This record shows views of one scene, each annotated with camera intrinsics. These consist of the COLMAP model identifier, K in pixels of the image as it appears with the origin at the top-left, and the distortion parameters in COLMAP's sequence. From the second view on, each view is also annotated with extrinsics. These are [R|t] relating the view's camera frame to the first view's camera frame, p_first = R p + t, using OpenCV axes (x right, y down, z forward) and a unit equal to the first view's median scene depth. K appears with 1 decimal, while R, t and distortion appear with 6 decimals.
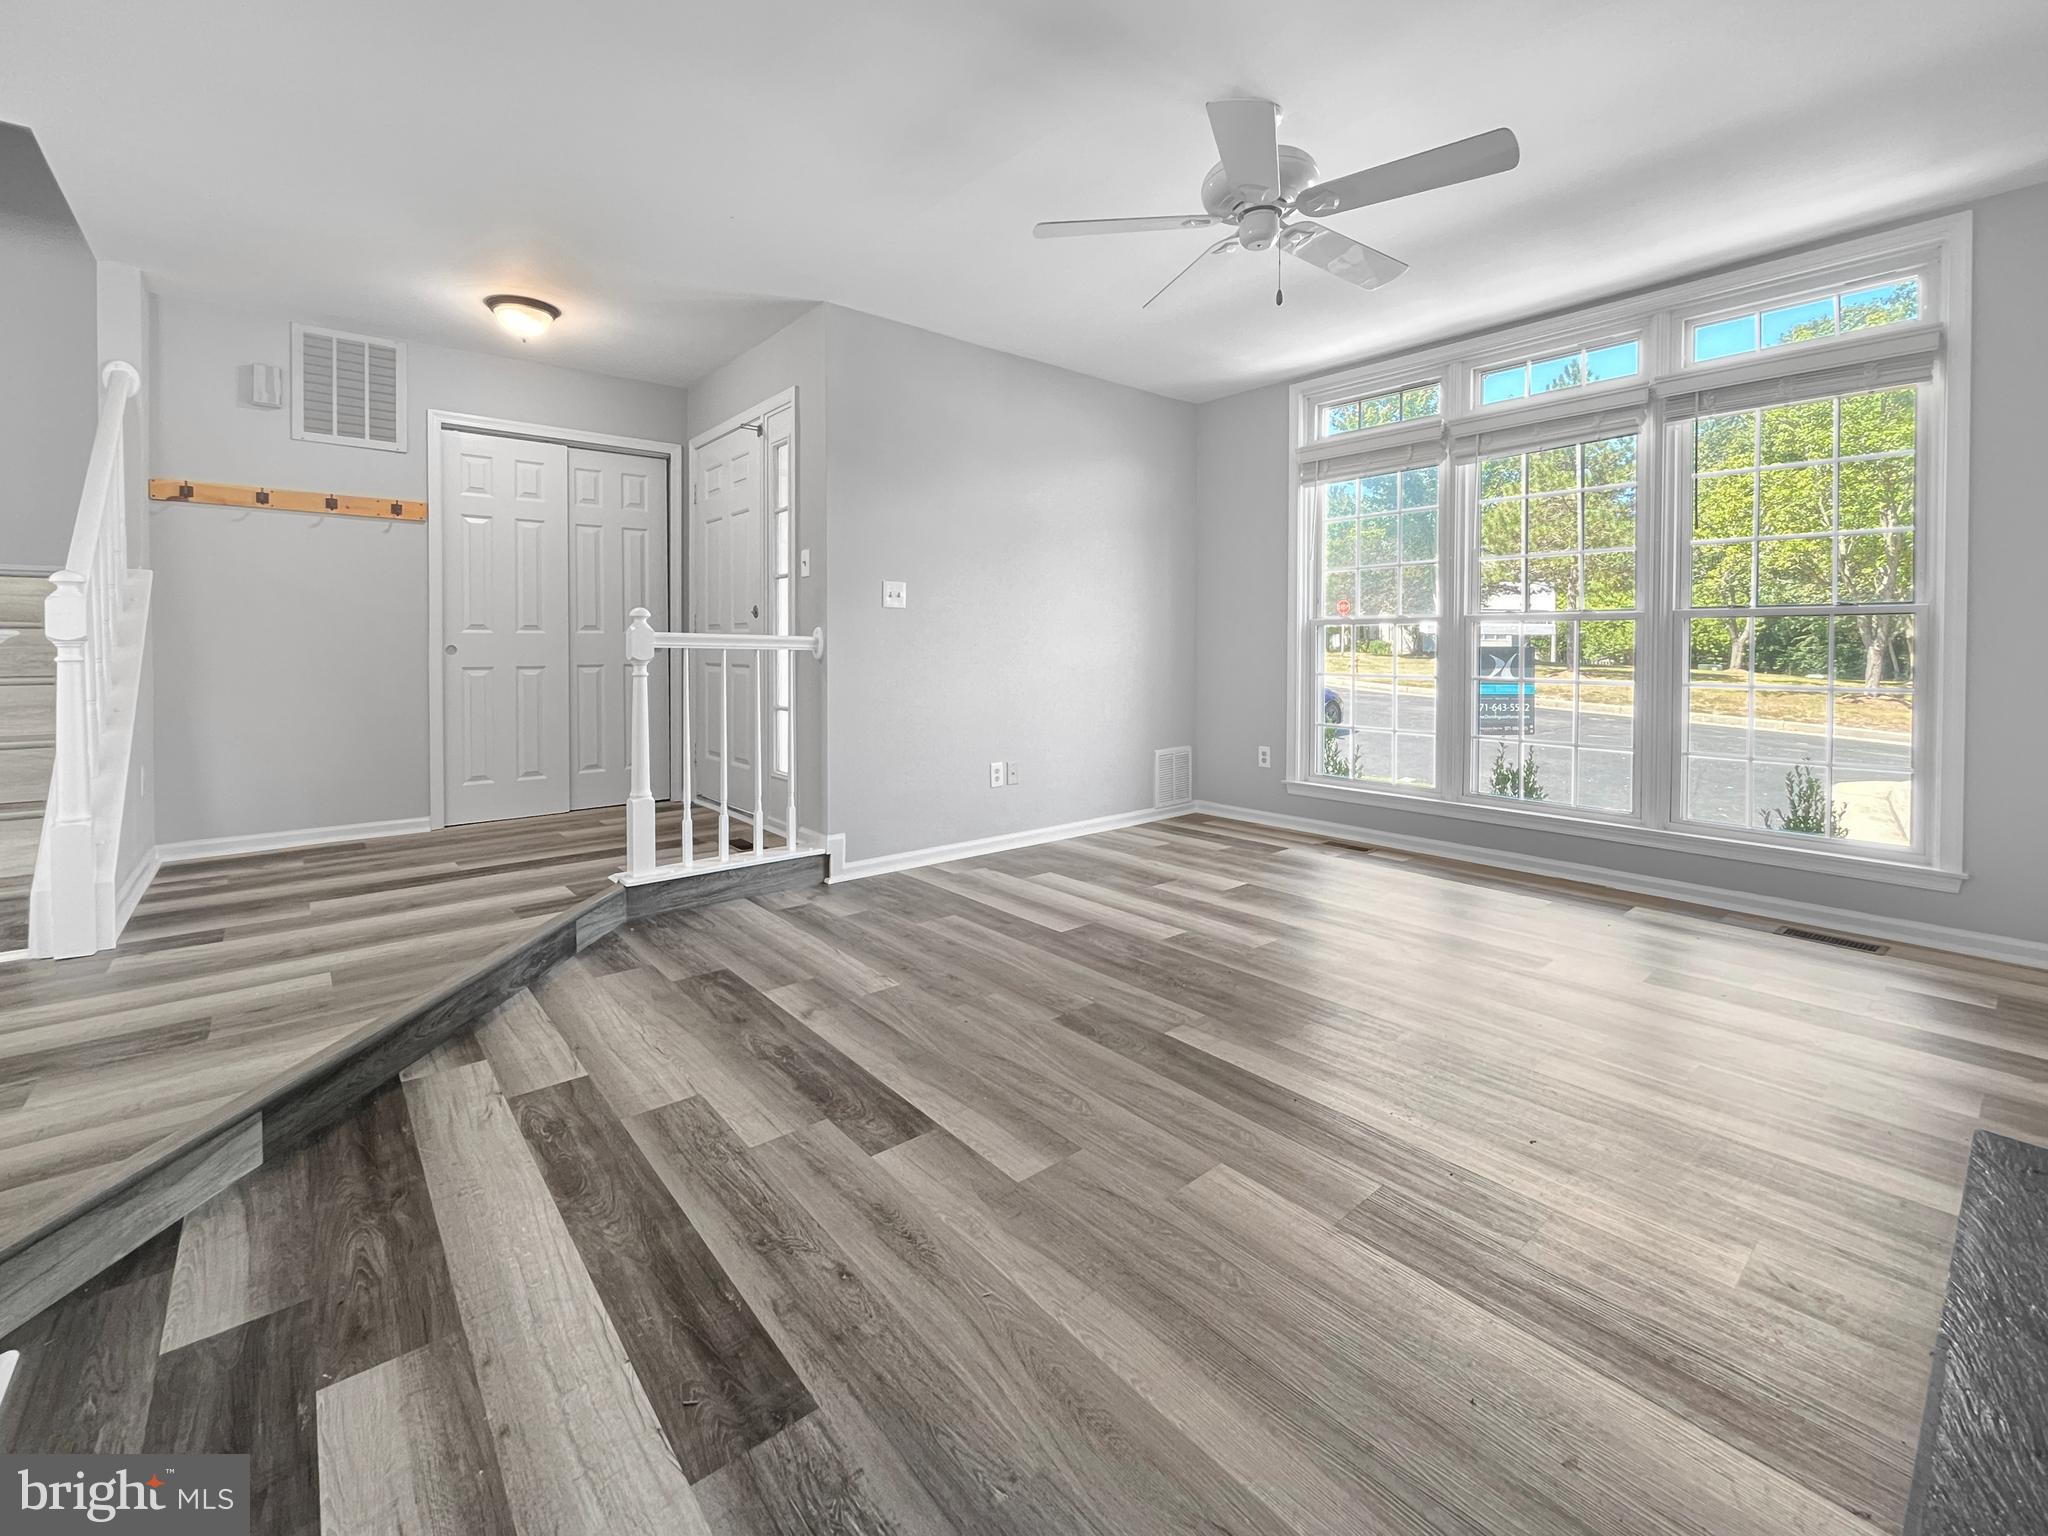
lens RADIAL K [[864.9, 0, 1004.6], [0, 864.9, 758.0], [0, 0, 1]] dist [-0.004983, -0.000032]
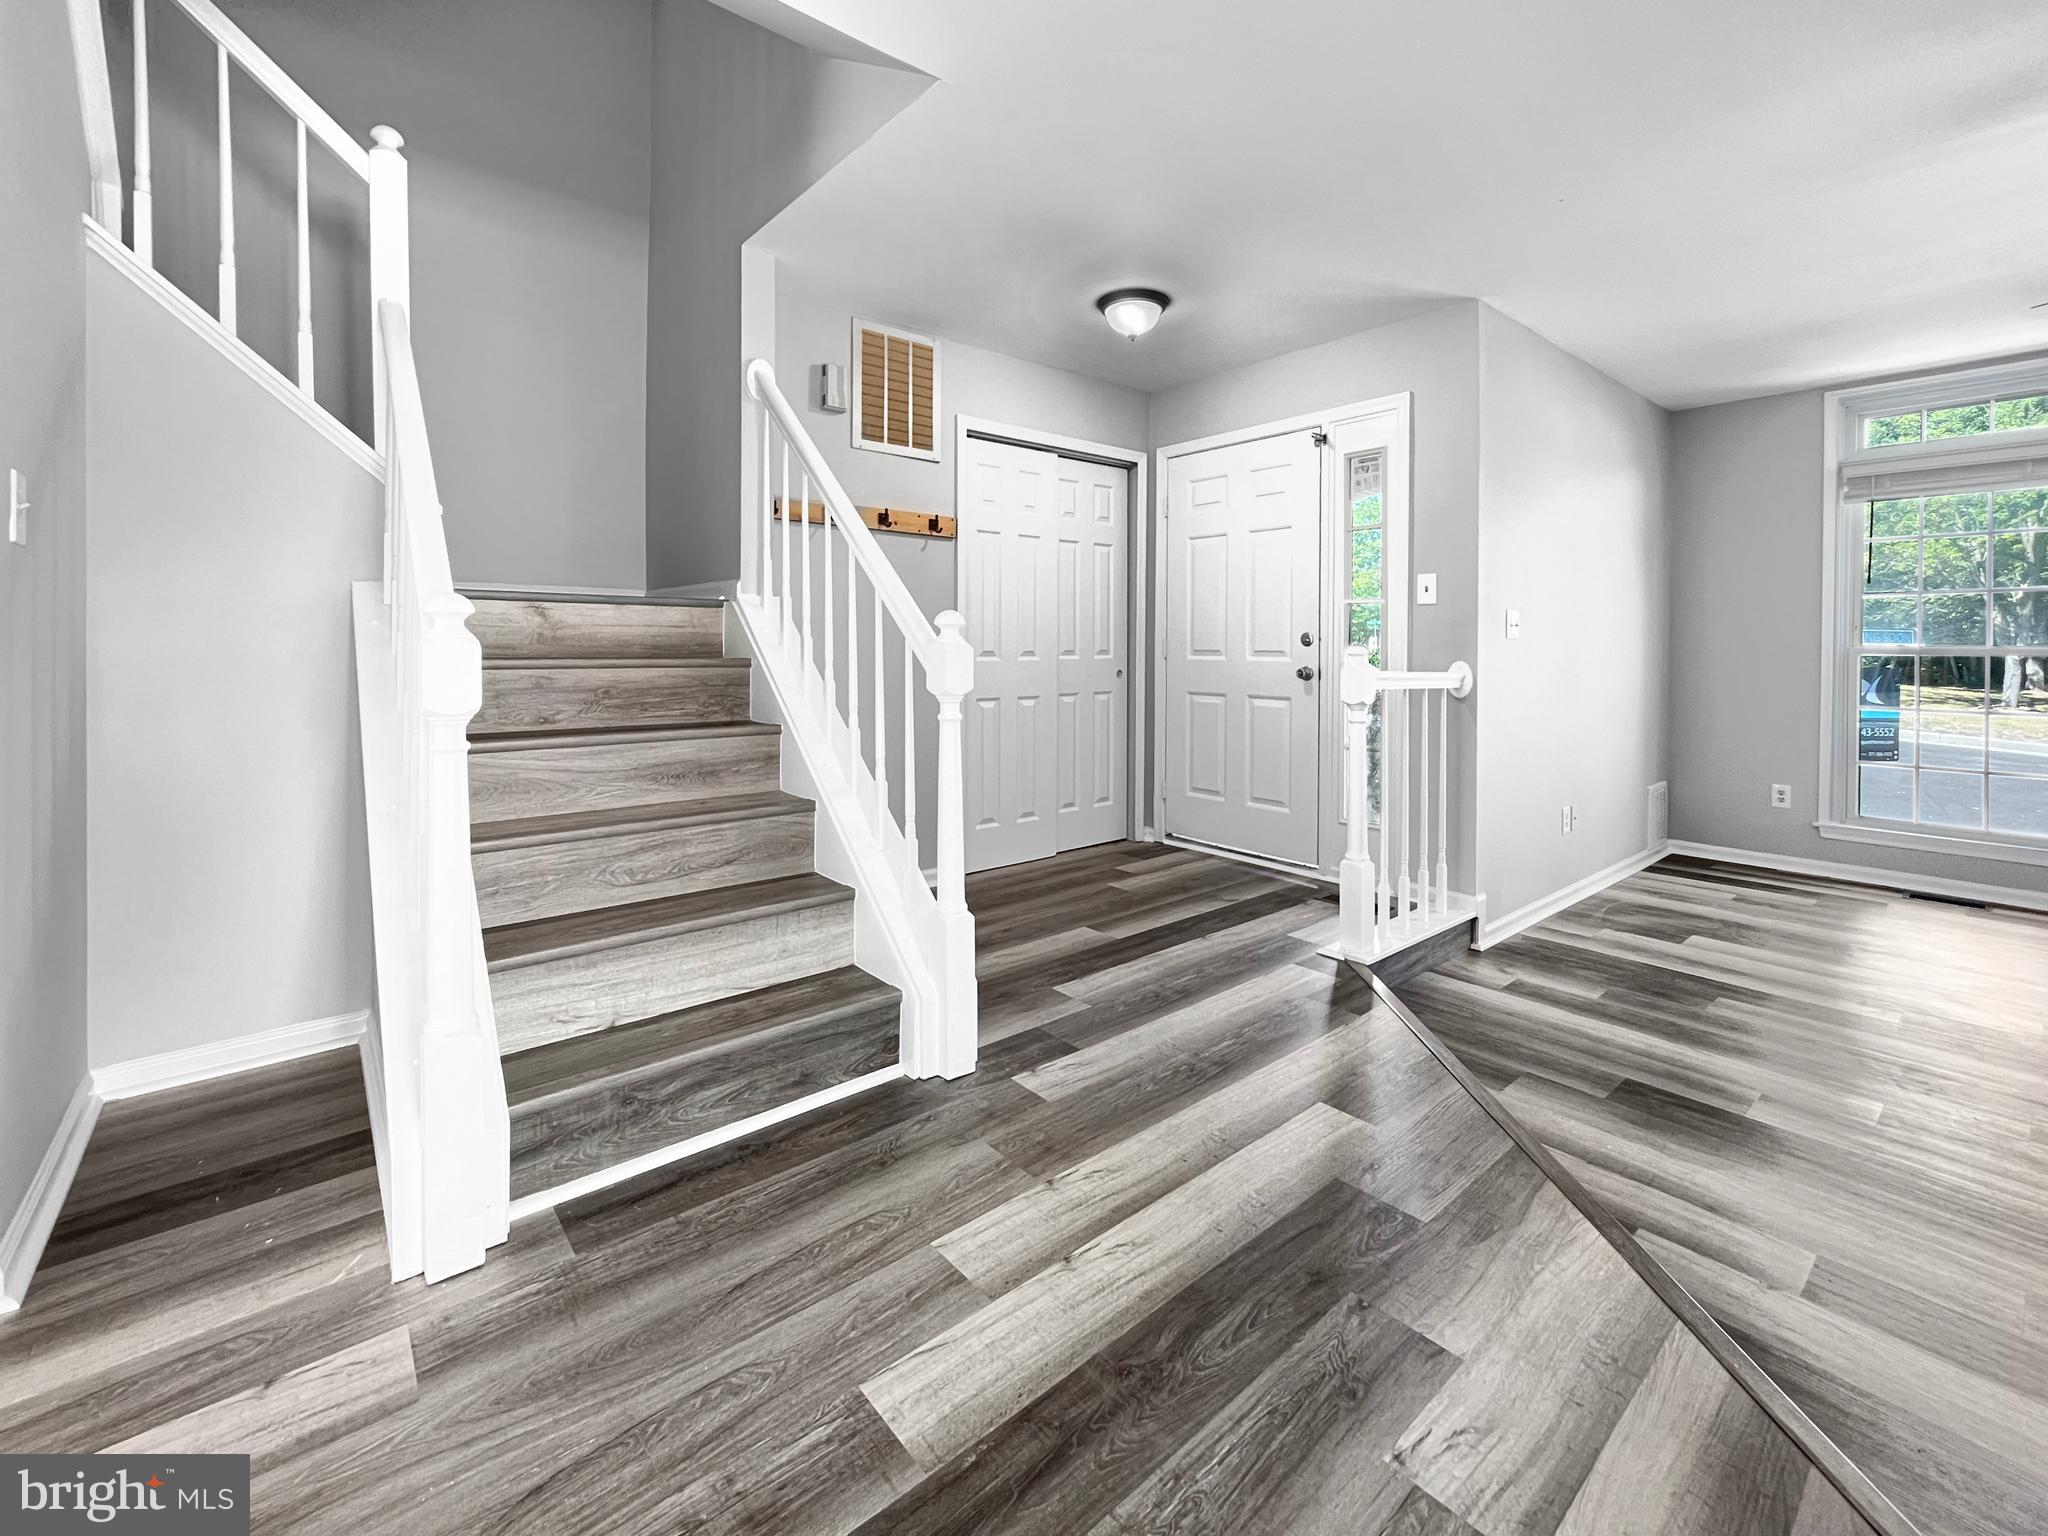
lens RADIAL K [[864.9, 0, 990.3], [0, 864.9, 756.9], [0, 0, 1]] dist [-0.004983, -0.000032]
pose [[0.999997, 0.002485, -0.000523, -0.654022], [-0.002486, 0.999995, -0.001978, -0.046314], [0.000518, 0.001979, 0.999998, 0.100092]]
